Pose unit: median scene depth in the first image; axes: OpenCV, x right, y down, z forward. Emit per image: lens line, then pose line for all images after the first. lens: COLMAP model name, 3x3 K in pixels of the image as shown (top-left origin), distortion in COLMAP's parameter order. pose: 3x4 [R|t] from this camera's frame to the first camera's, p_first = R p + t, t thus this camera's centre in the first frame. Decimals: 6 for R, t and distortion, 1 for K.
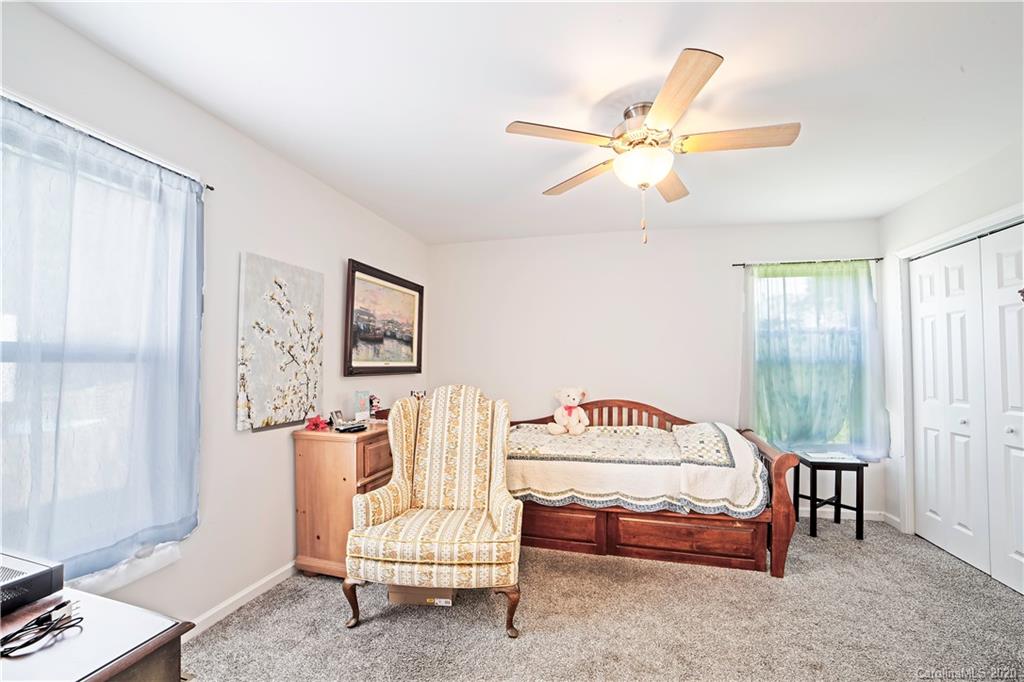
lens RADIAL K [[424.5, 0, 510.7], [0, 424.5, 350.3], [0, 0, 1]] dist [-0.094180, 0.030963]
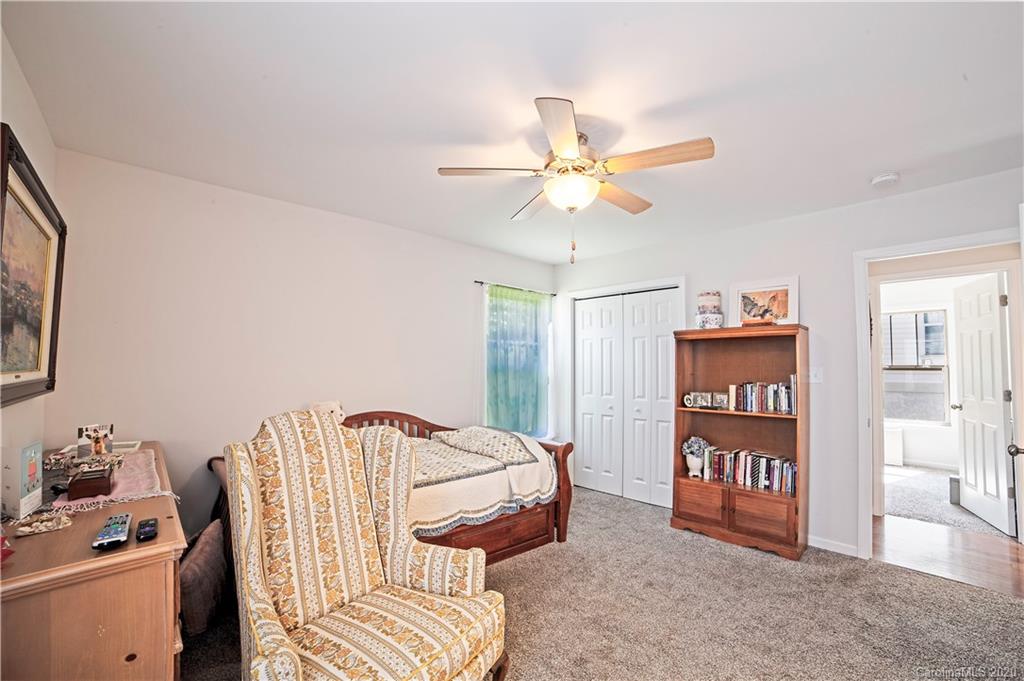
lens RADIAL K [[424.5, 0, 510.7], [0, 424.5, 349.8], [0, 0, 1]] dist [-0.094180, 0.030963]
pose [[0.533416, 0.030947, 0.845287, -0.496484], [-0.032363, 0.999345, -0.016165, -0.010452], [-0.845234, -0.018734, 0.534068, 0.411119]]
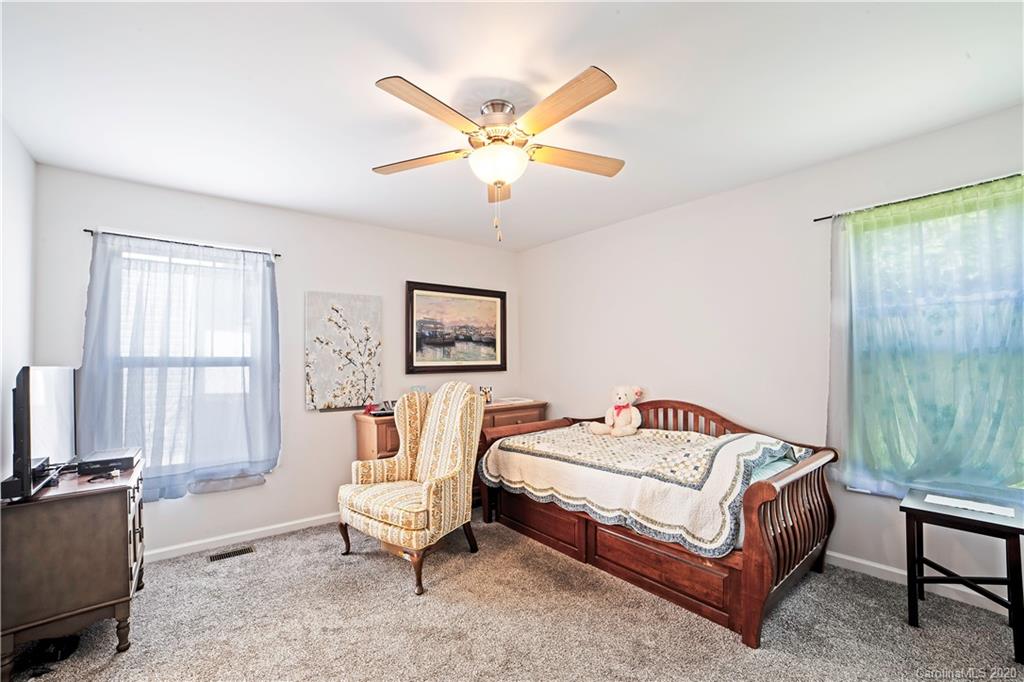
lens RADIAL K [[424.5, 0, 510.7], [0, 424.5, 350.3], [0, 0, 1]] dist [-0.094180, 0.030963]
pose [[0.820189, -0.030710, -0.571267, 0.672291], [0.036486, 0.999333, -0.001337, 0.004146], [0.570928, -0.019747, 0.820763, 0.140963]]
